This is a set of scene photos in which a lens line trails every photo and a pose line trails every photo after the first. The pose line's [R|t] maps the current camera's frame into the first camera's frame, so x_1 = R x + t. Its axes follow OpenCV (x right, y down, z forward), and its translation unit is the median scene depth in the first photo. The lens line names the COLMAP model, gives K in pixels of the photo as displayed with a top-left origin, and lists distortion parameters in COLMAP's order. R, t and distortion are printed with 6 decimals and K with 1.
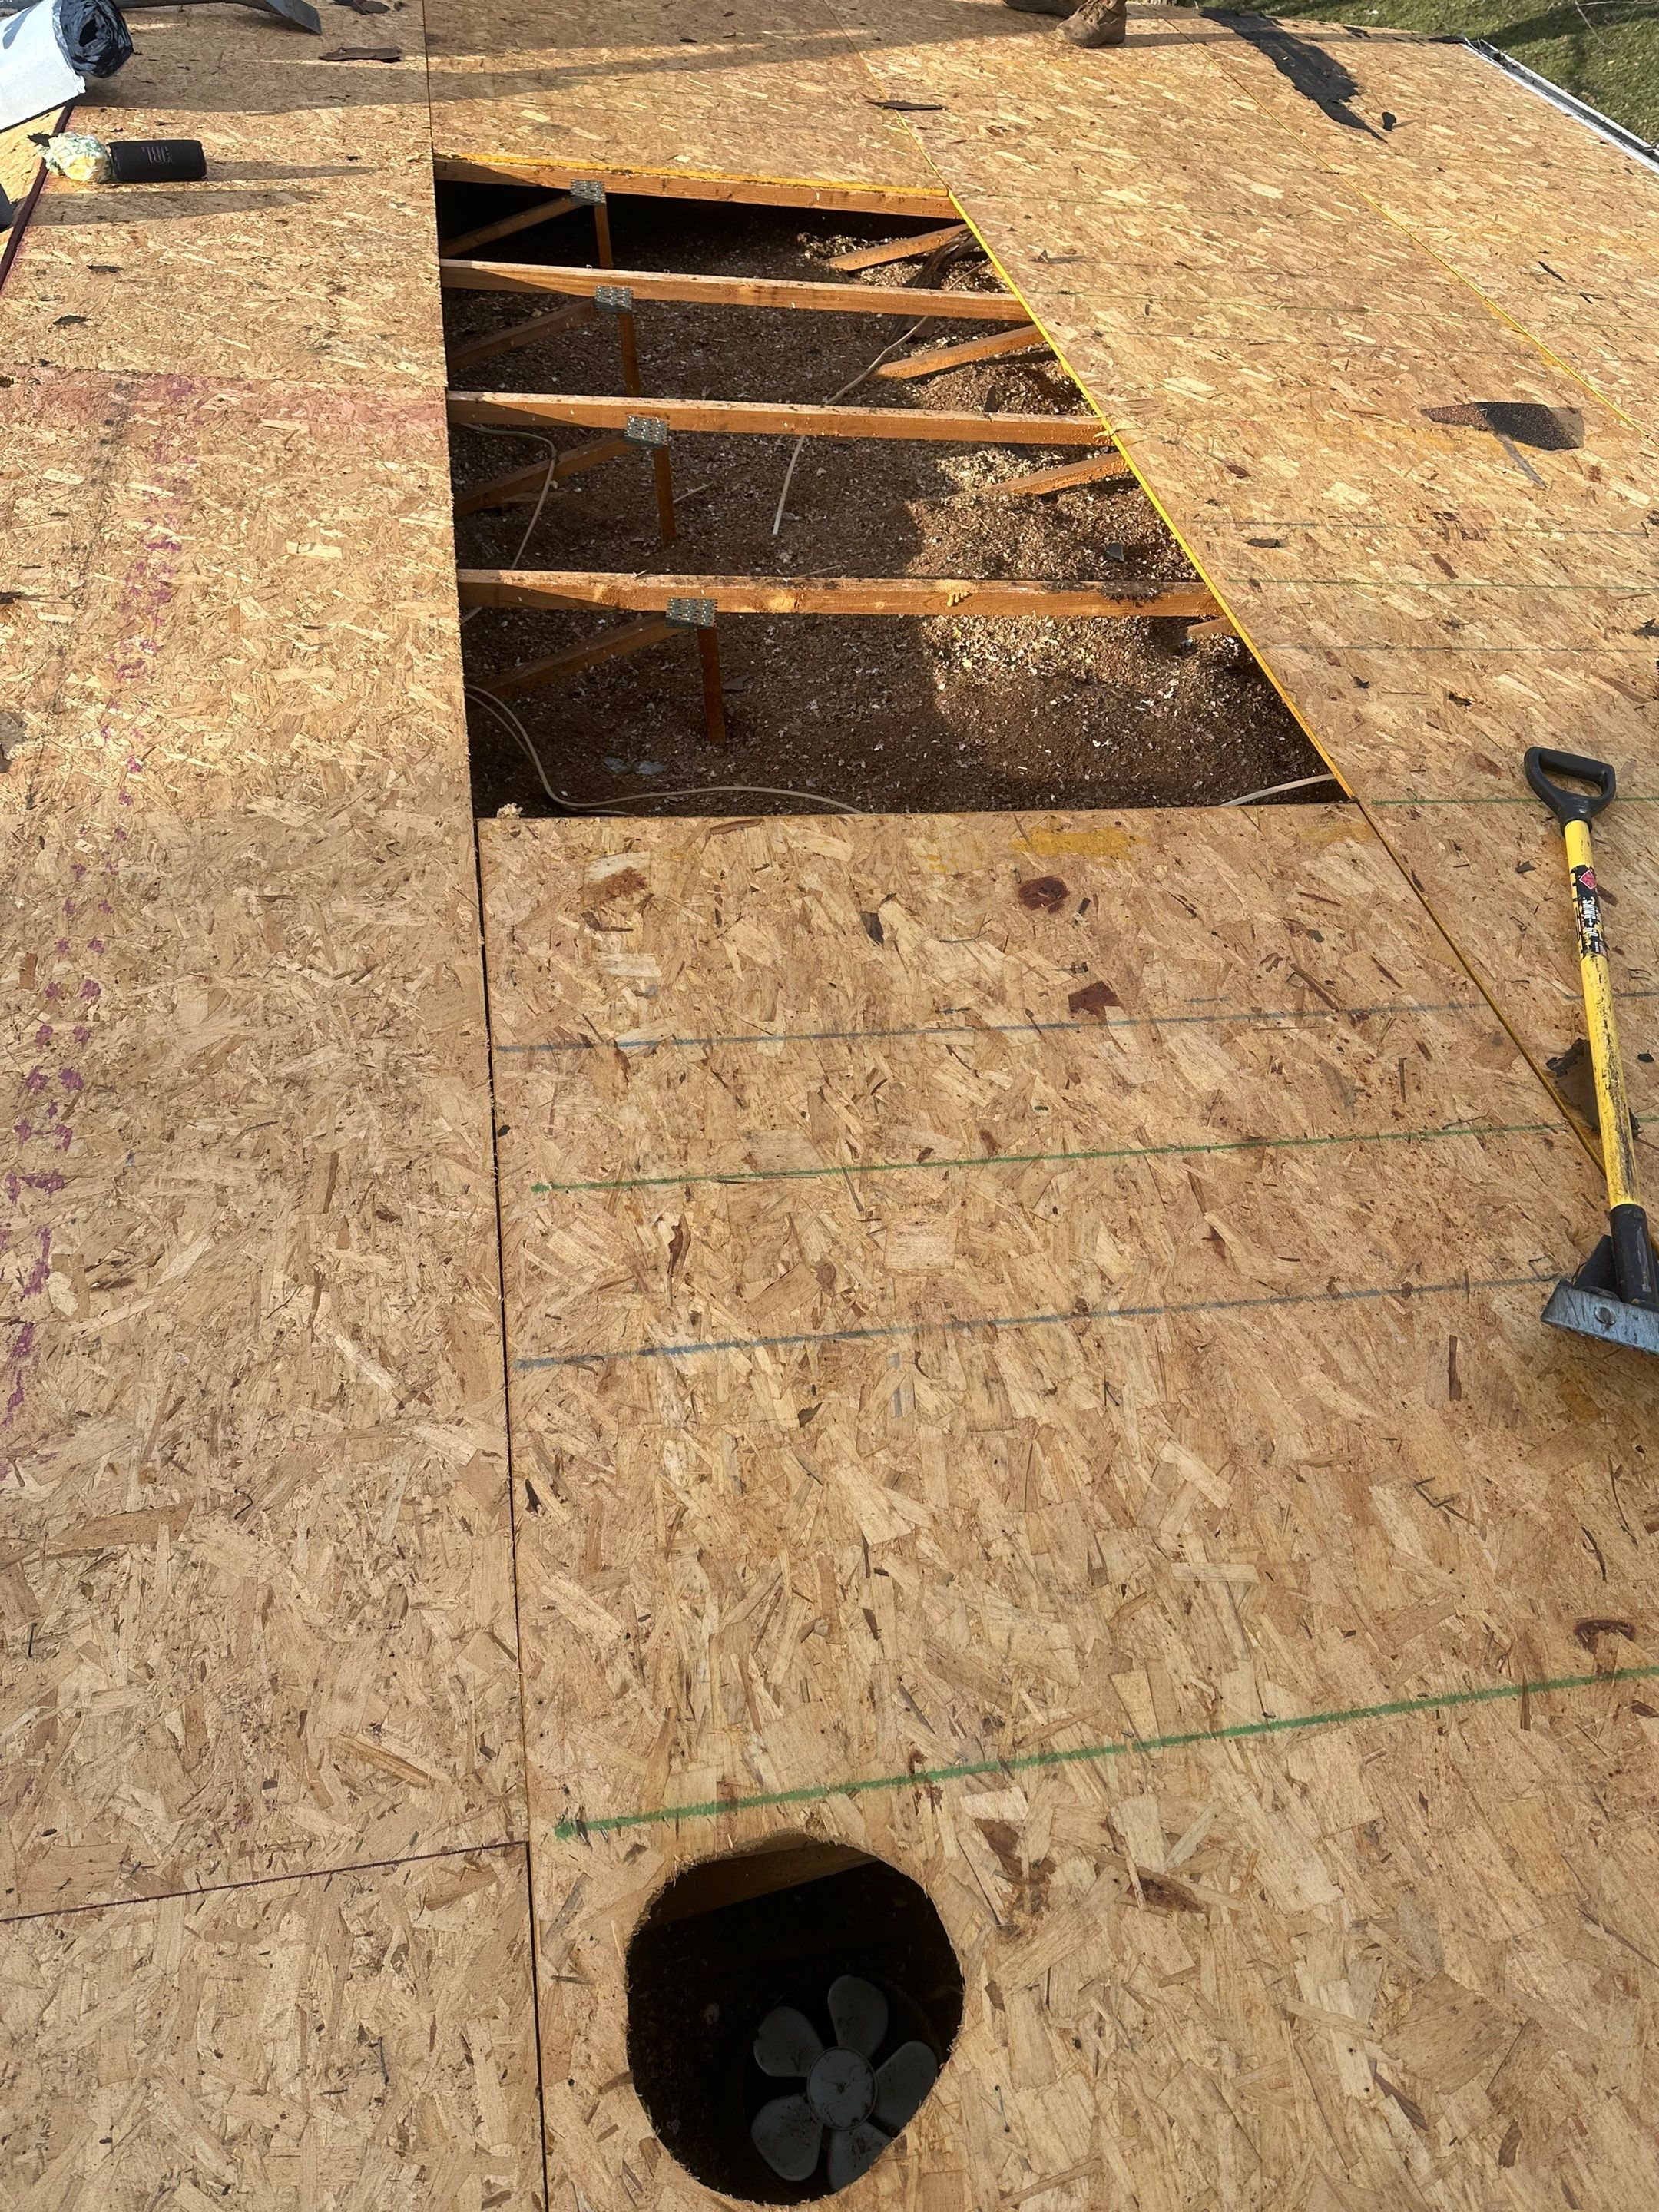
lens RADIAL K [[1533.9, 0, 829.5], [0, 1533.9, 1106.0], [0, 0, 1]] dist [0.138770, -0.240154]
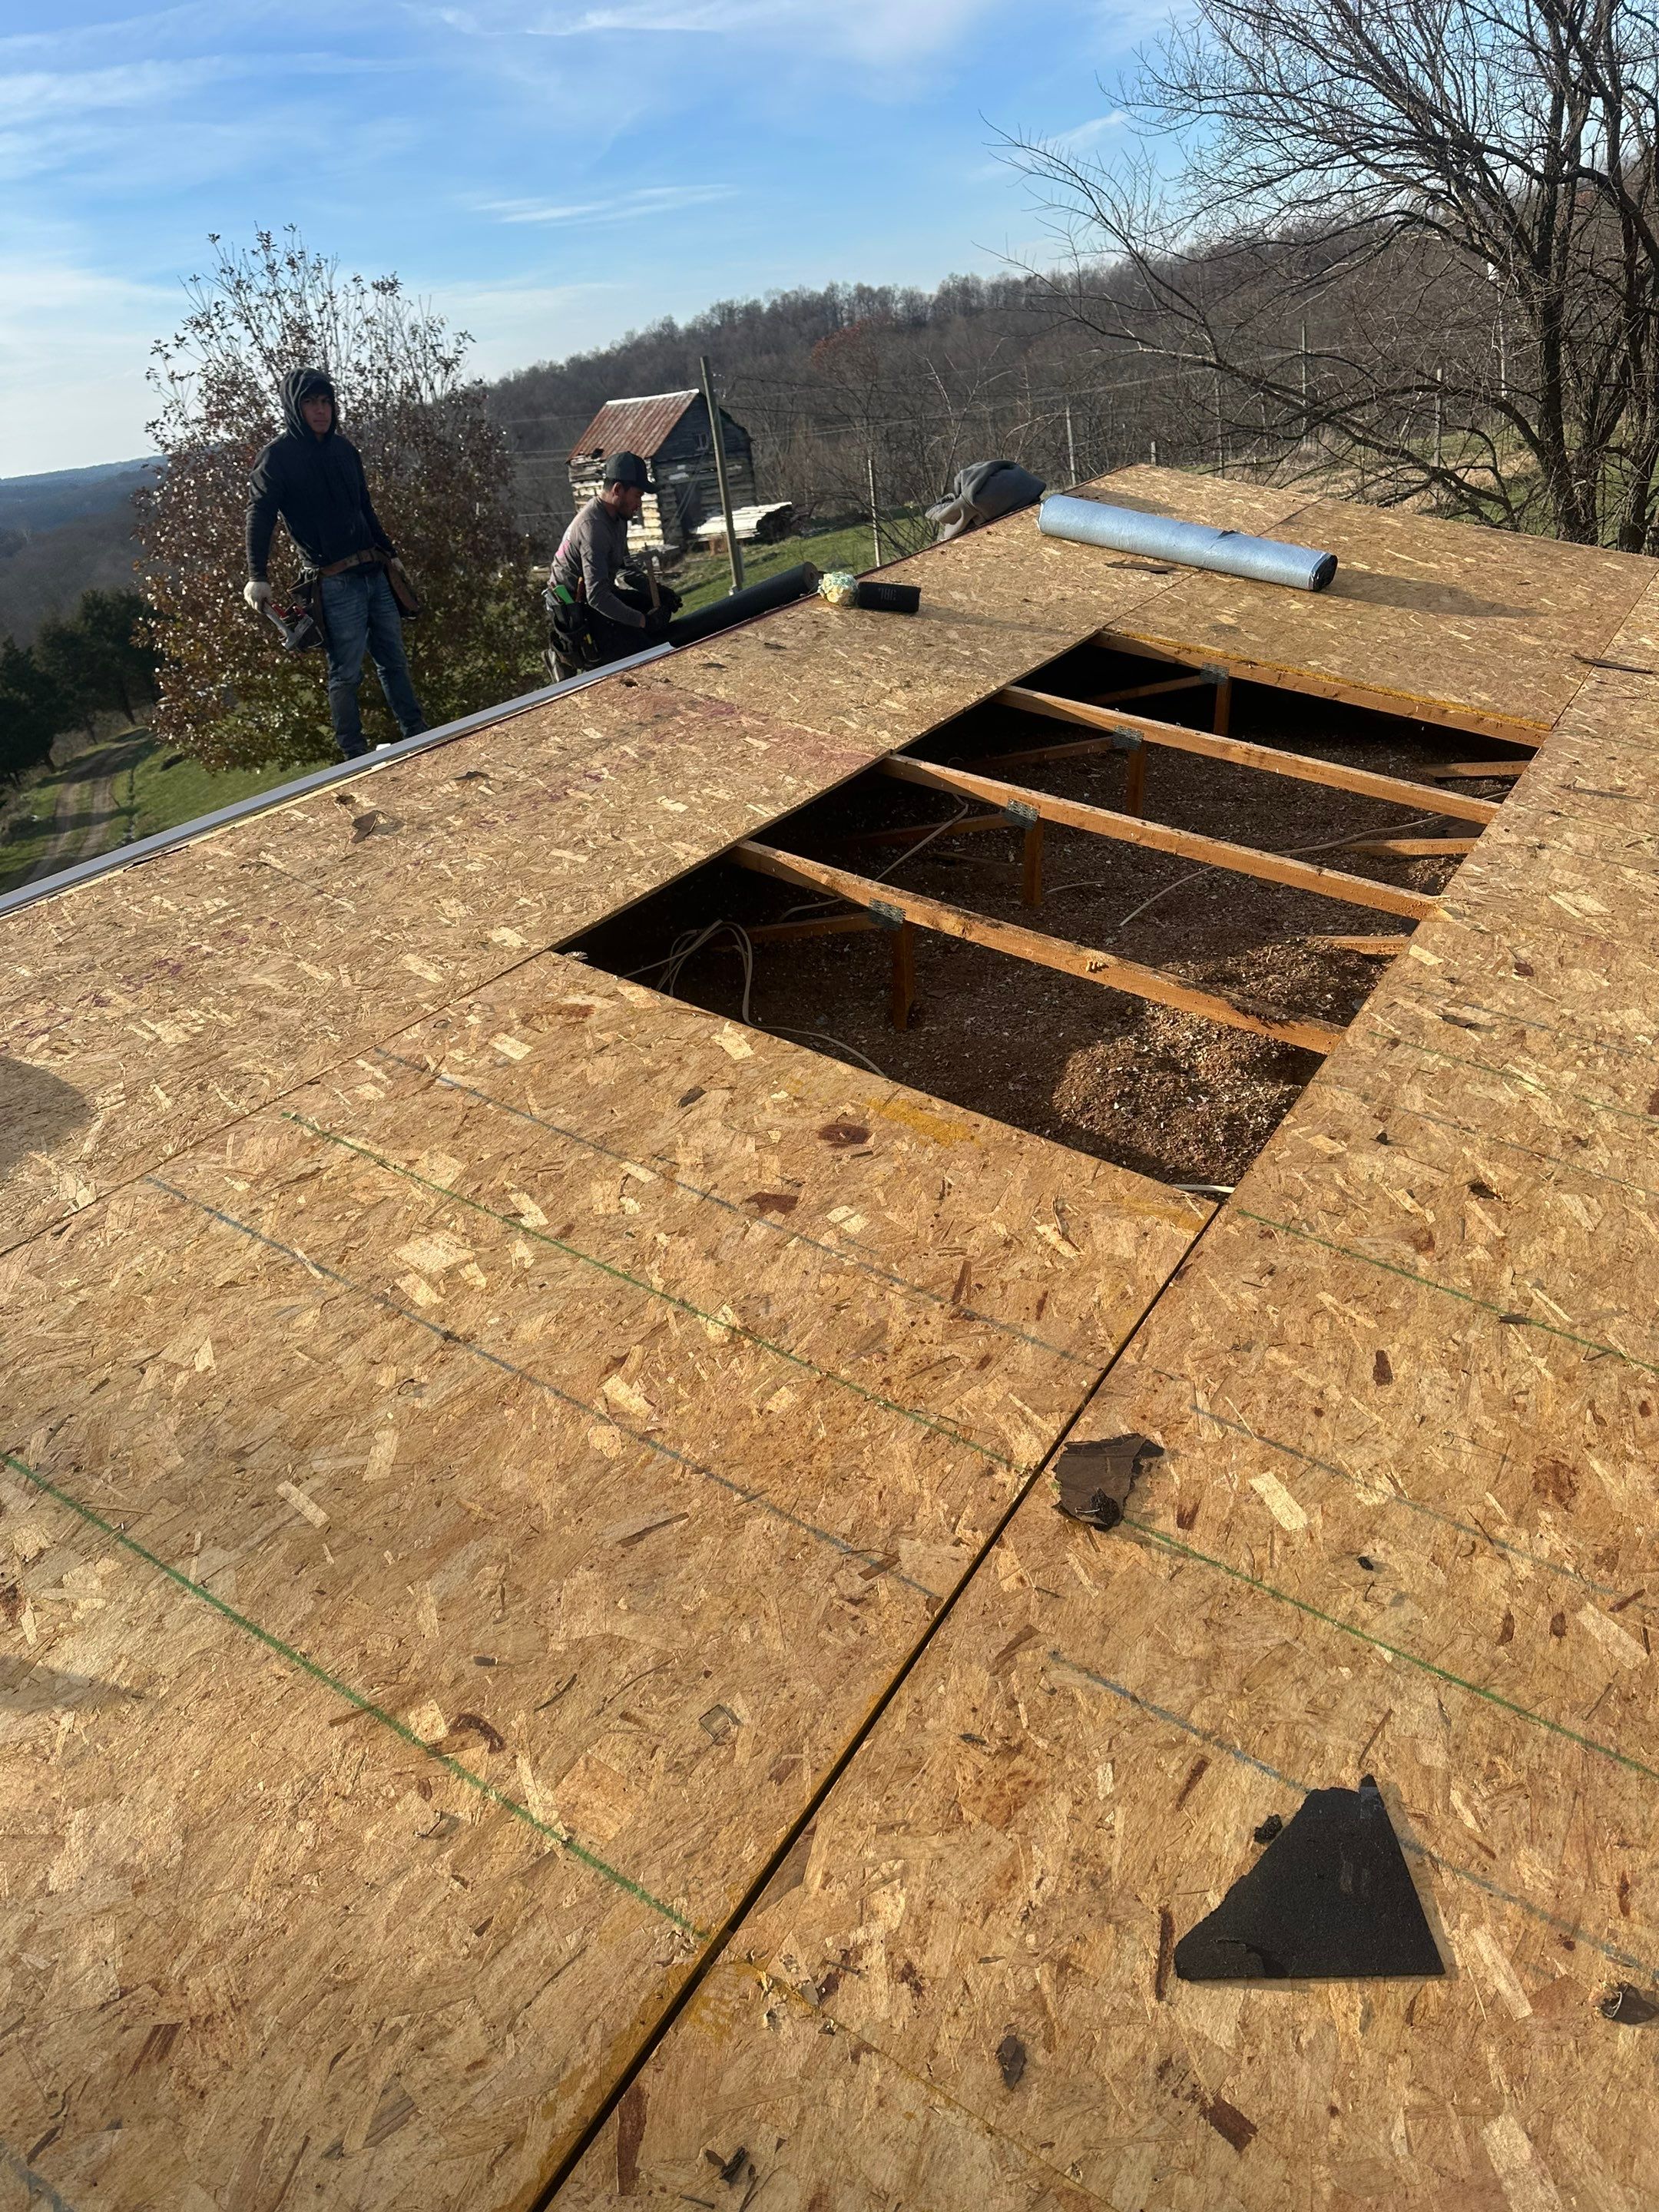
lens RADIAL K [[1533.9, 0, 829.5], [0, 1533.9, 1106.0], [0, 0, 1]] dist [0.138770, -0.240154]
pose [[0.735097, 0.306948, -0.604496, 0.661454], [-0.473437, 0.870630, -0.133640, 0.000623], [0.485272, 0.384429, 0.785319, 0.075376]]
